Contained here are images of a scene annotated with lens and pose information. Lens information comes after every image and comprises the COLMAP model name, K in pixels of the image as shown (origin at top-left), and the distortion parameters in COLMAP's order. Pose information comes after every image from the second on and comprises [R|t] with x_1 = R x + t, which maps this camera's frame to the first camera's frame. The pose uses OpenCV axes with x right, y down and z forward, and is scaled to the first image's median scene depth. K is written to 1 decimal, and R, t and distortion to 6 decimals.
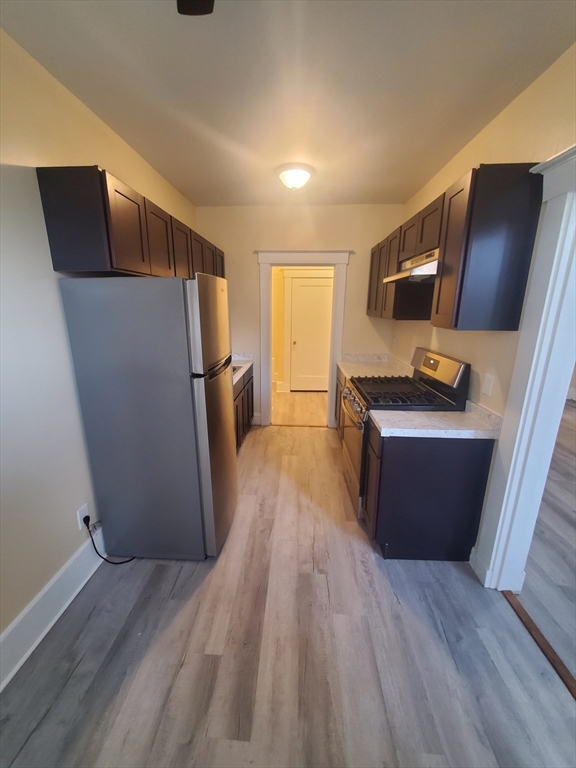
lens RADIAL K [[307.0, 0, 276.8], [0, 307.0, 382.9], [0, 0, 1]] dist [0.001184, 0.000466]
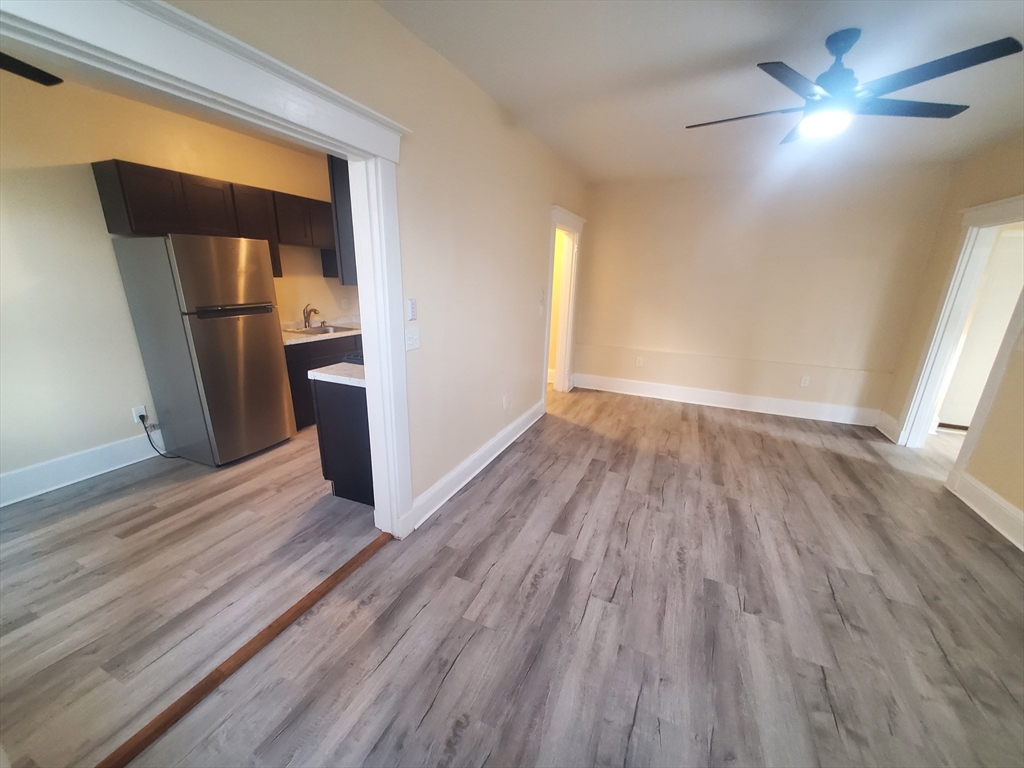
lens RADIAL K [[409.3, 0, 505.9], [0, 409.3, 400.1], [0, 0, 1]] dist [0.001184, 0.000466]
pose [[0.939747, 0.120877, -0.319789, 1.403564], [-0.105407, 0.992282, 0.065316, 0.072588], [0.325216, -0.027673, 0.945235, -0.190263]]
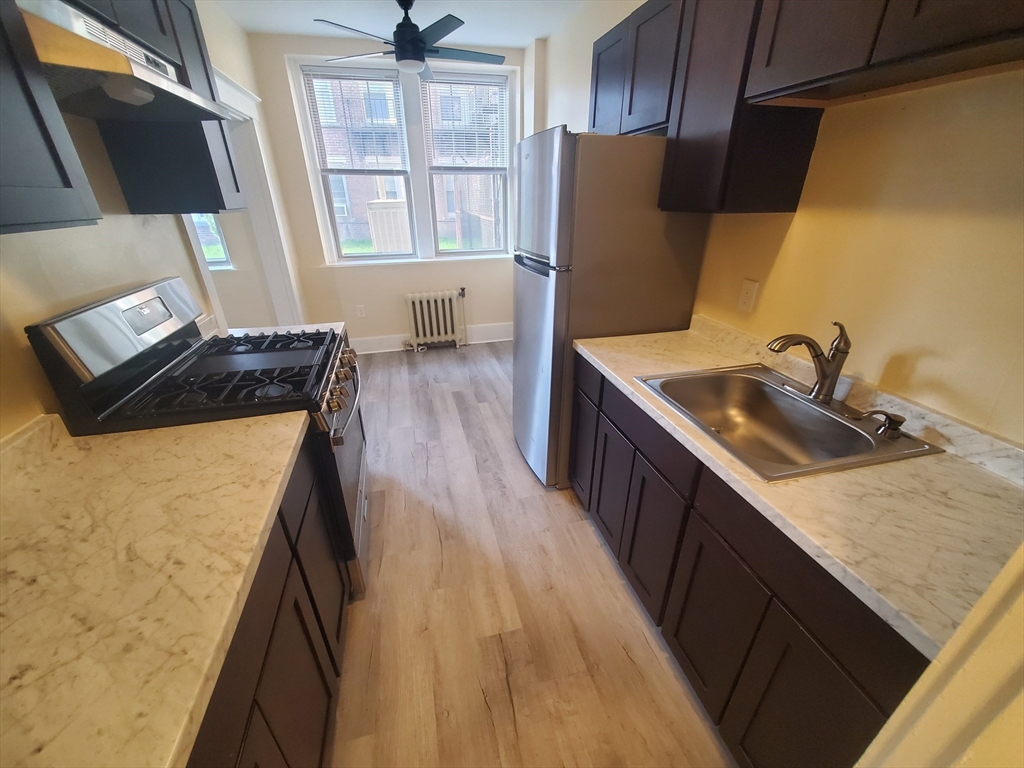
lens RADIAL K [[409.3, 0, 507.9], [0, 409.3, 392.6], [0, 0, 1]] dist [0.001184, 0.000466]
pose [[-0.949686, 0.138446, -0.280944, 0.229403], [-0.073671, 0.773090, 0.630004, -0.485768], [0.304417, 0.619003, -0.723993, 2.028559]]
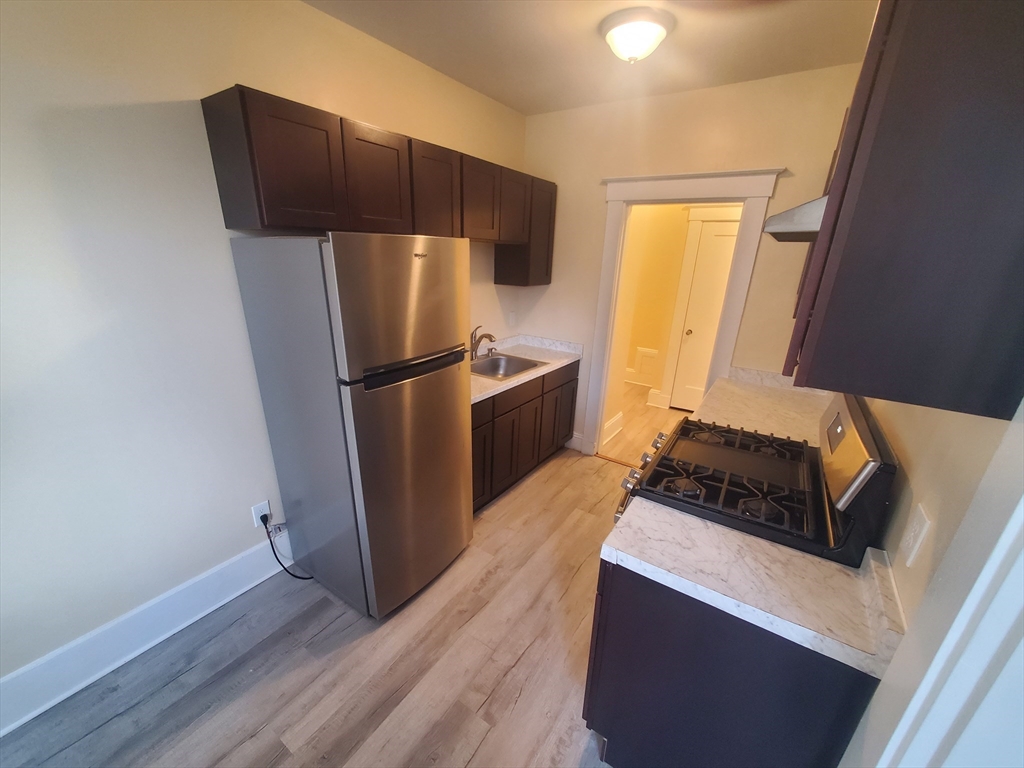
lens RADIAL K [[409.3, 0, 504.6], [0, 409.3, 402.2], [0, 0, 1]] dist [0.001184, 0.000466]
pose [[0.861463, 0.198630, -0.467363, 0.431734], [-0.152337, 0.979024, 0.135295, -0.137650], [0.484434, -0.045355, 0.873652, 0.304641]]
